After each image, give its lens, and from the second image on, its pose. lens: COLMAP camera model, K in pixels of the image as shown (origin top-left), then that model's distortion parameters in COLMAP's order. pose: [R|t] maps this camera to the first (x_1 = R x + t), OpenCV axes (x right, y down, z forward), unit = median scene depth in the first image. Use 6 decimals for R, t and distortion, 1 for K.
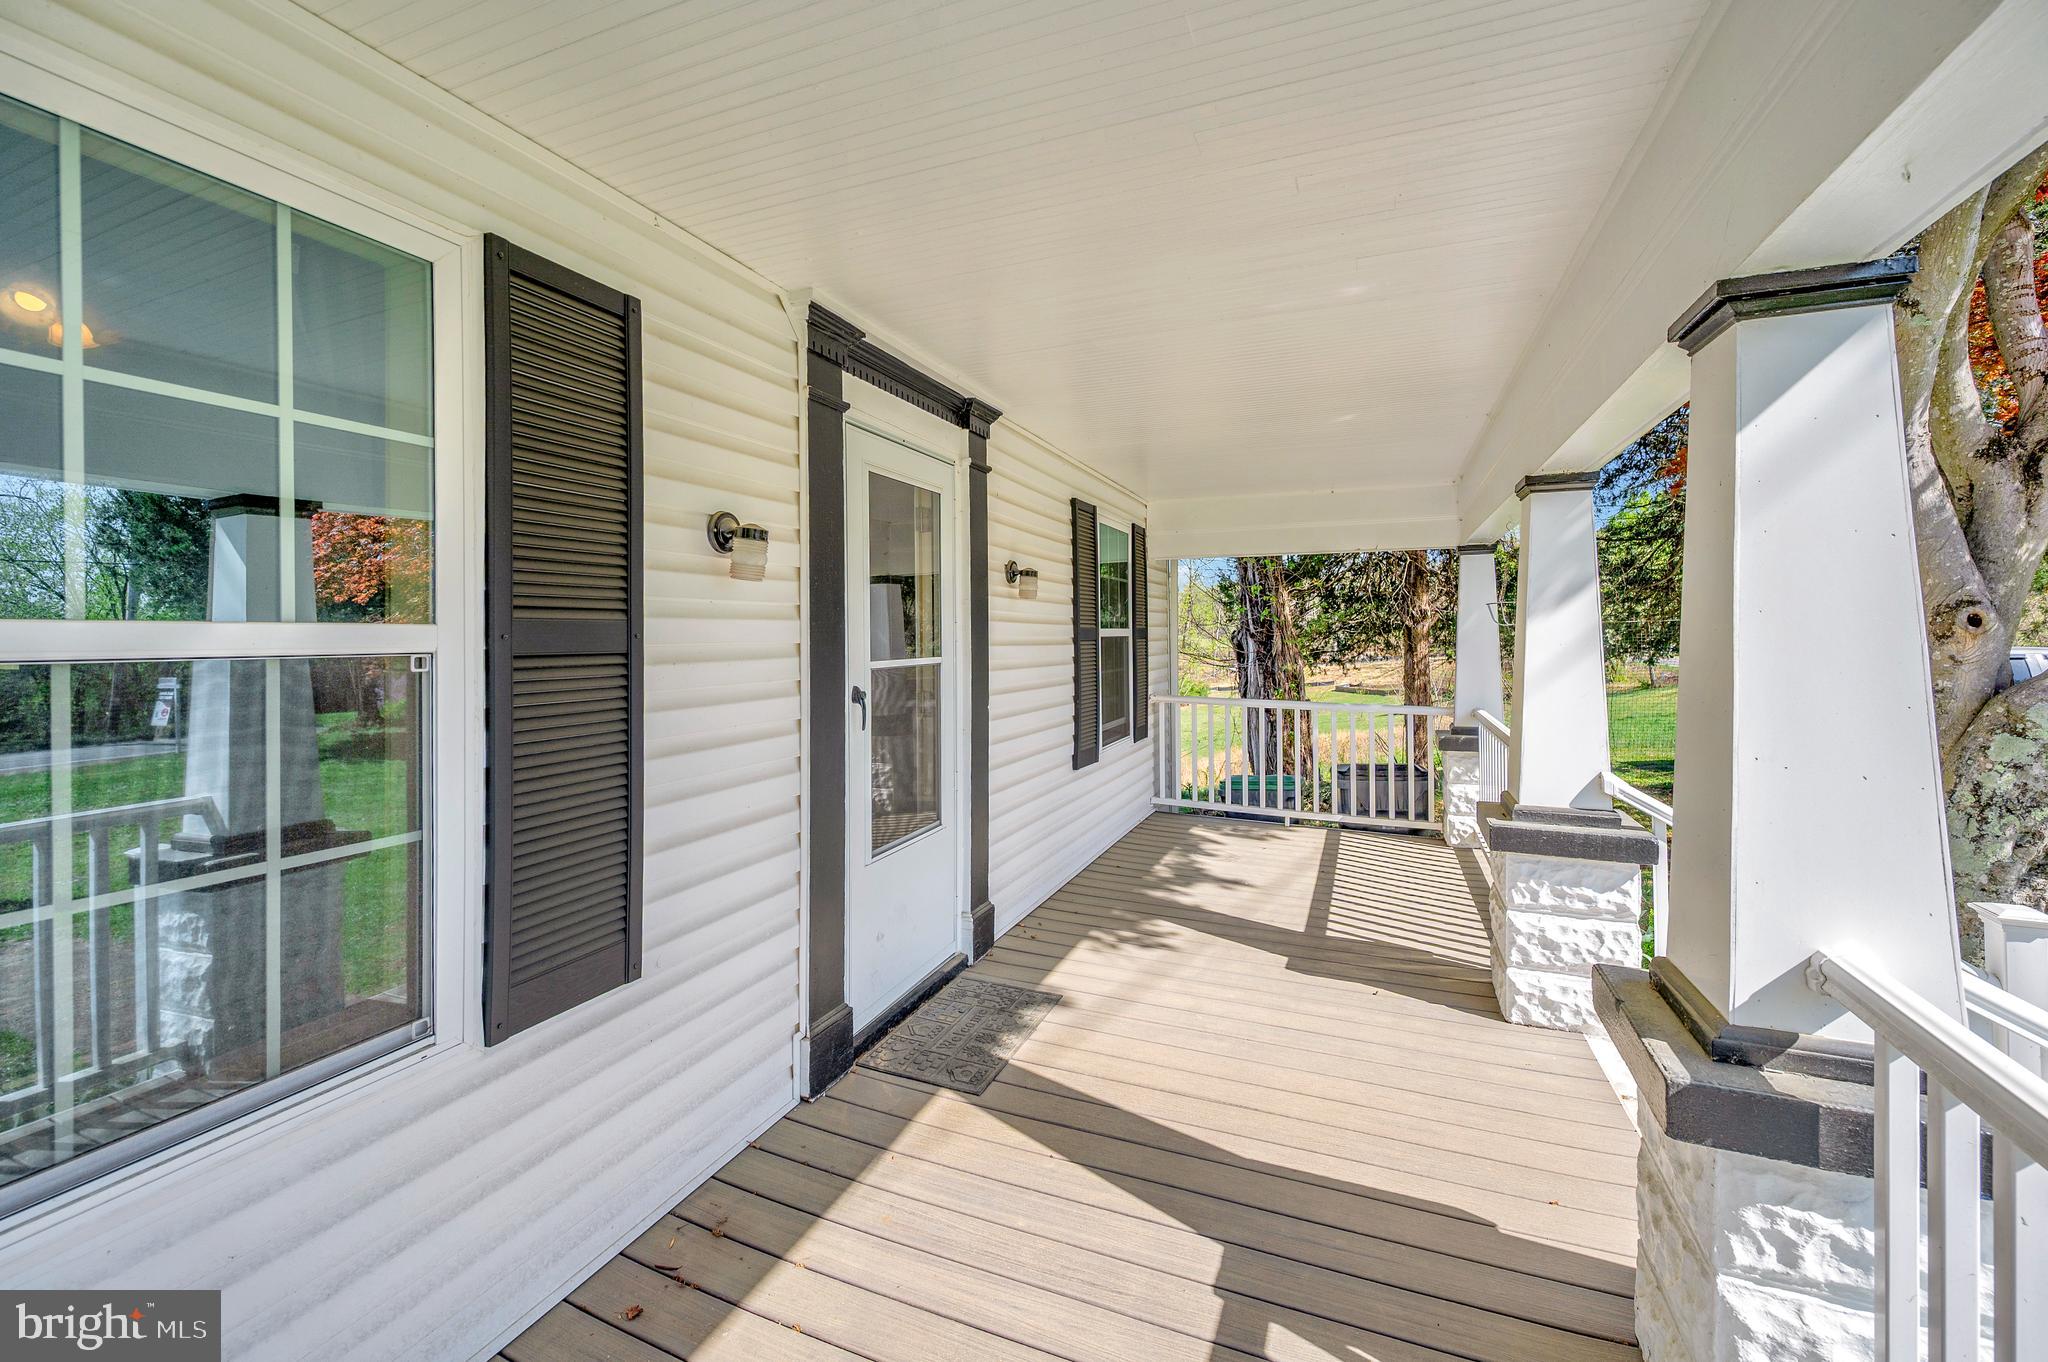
lens RADIAL K [[847.7, 0, 1011.7], [0, 847.7, 633.6], [0, 0, 1]] dist [0.000390, -0.000042]
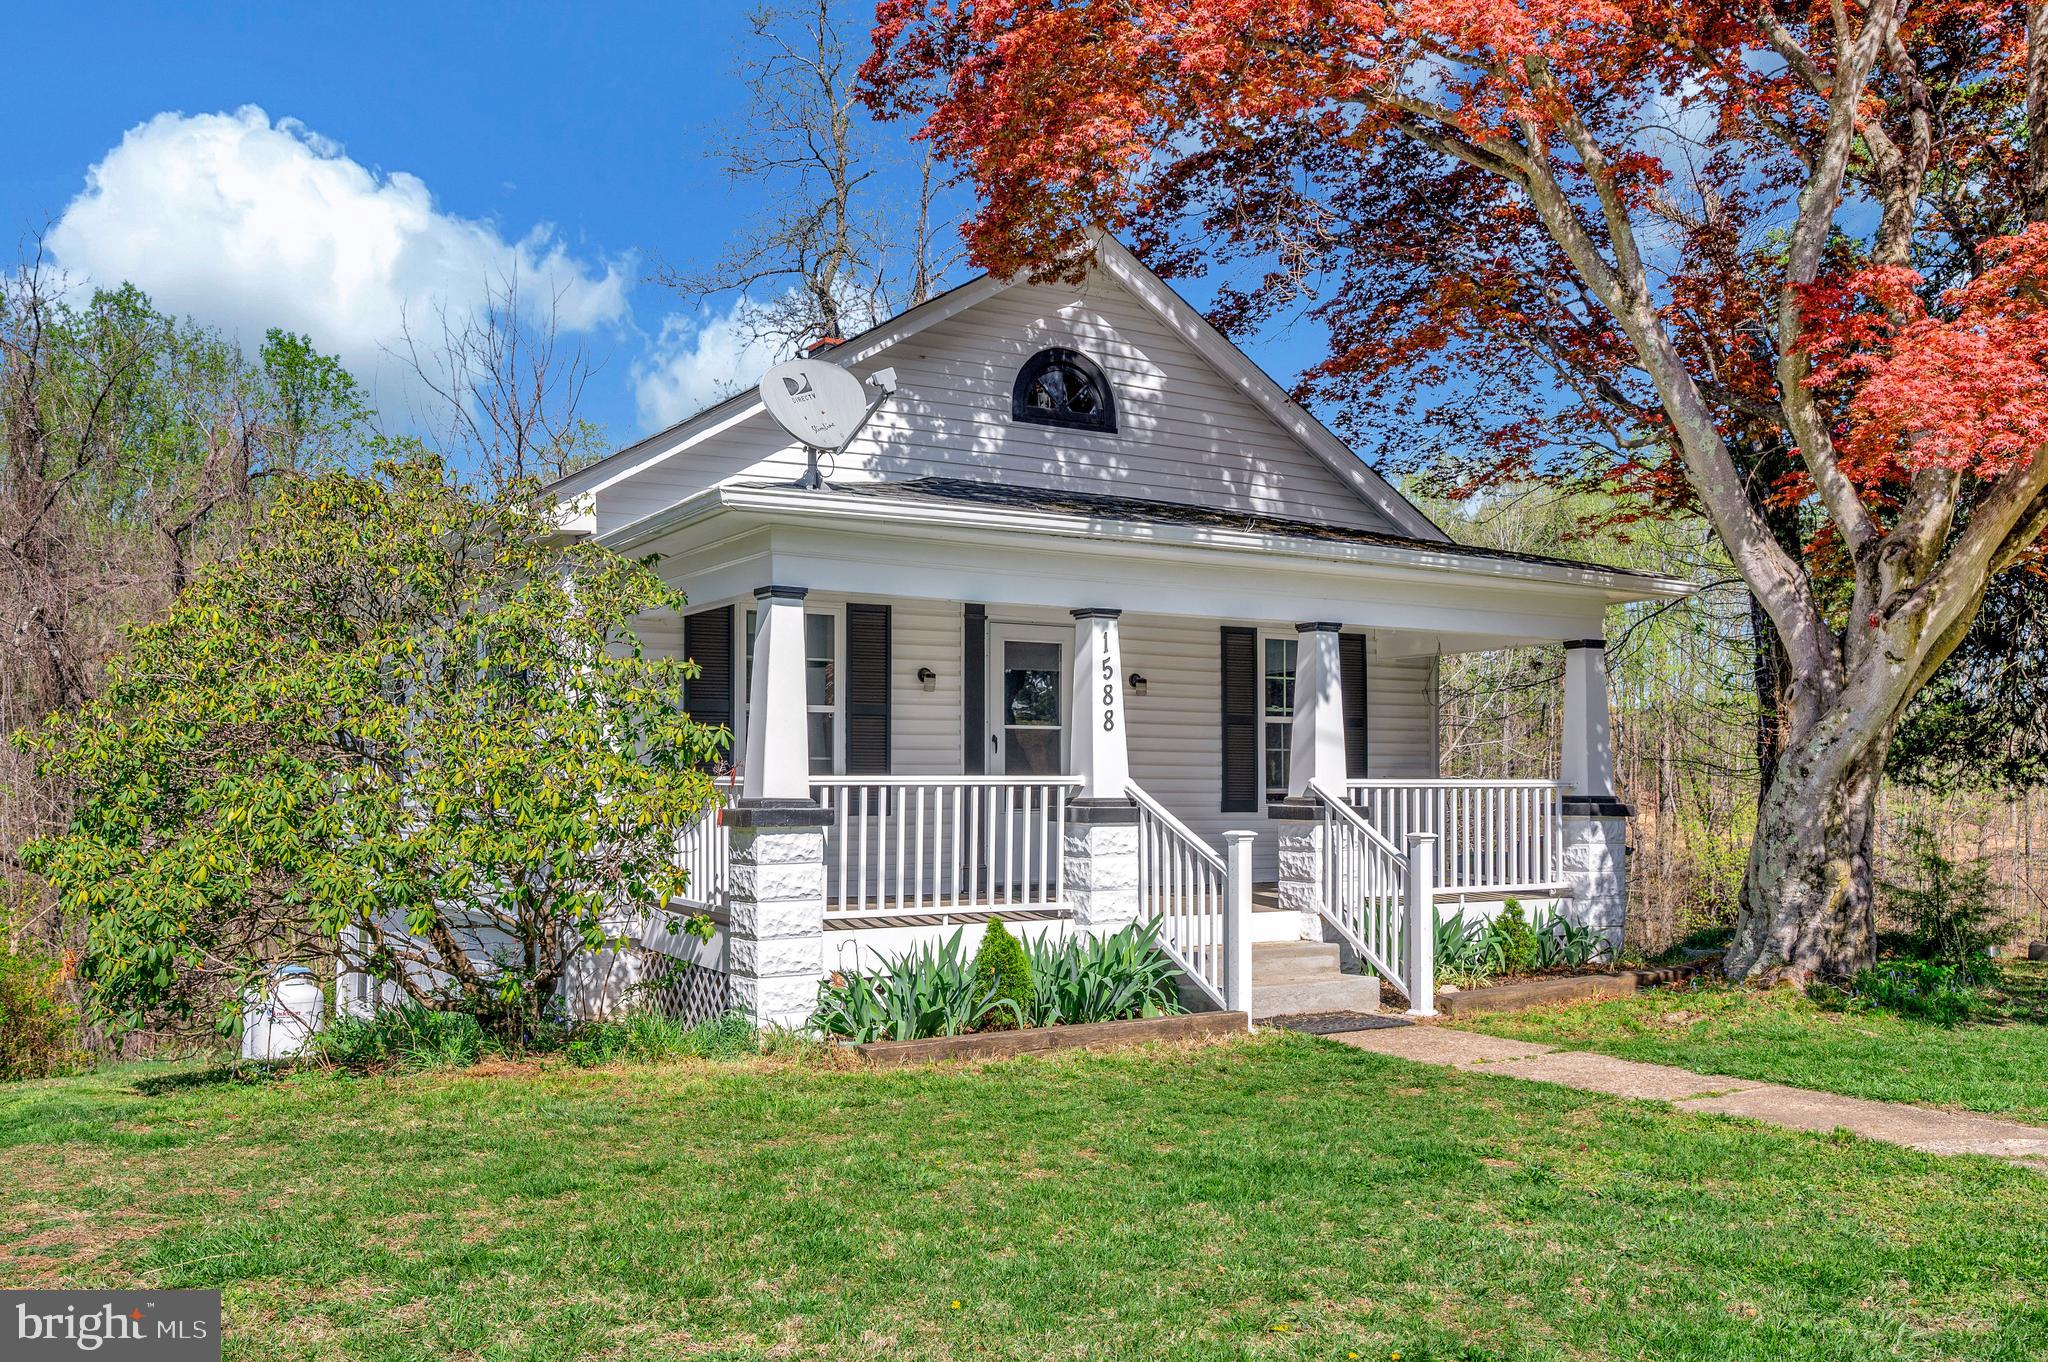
lens RADIAL K [[1670.4, 0, 1024.0], [0, 1670.4, 681.0], [0, 0, 1]] dist [0.008364, 0.004048]
pose [[0.806084, -0.017246, -0.591550, 2.067972], [-0.011761, 0.998911, -0.045148, 0.095522], [0.591684, 0.043351, 0.805004, -2.111846]]
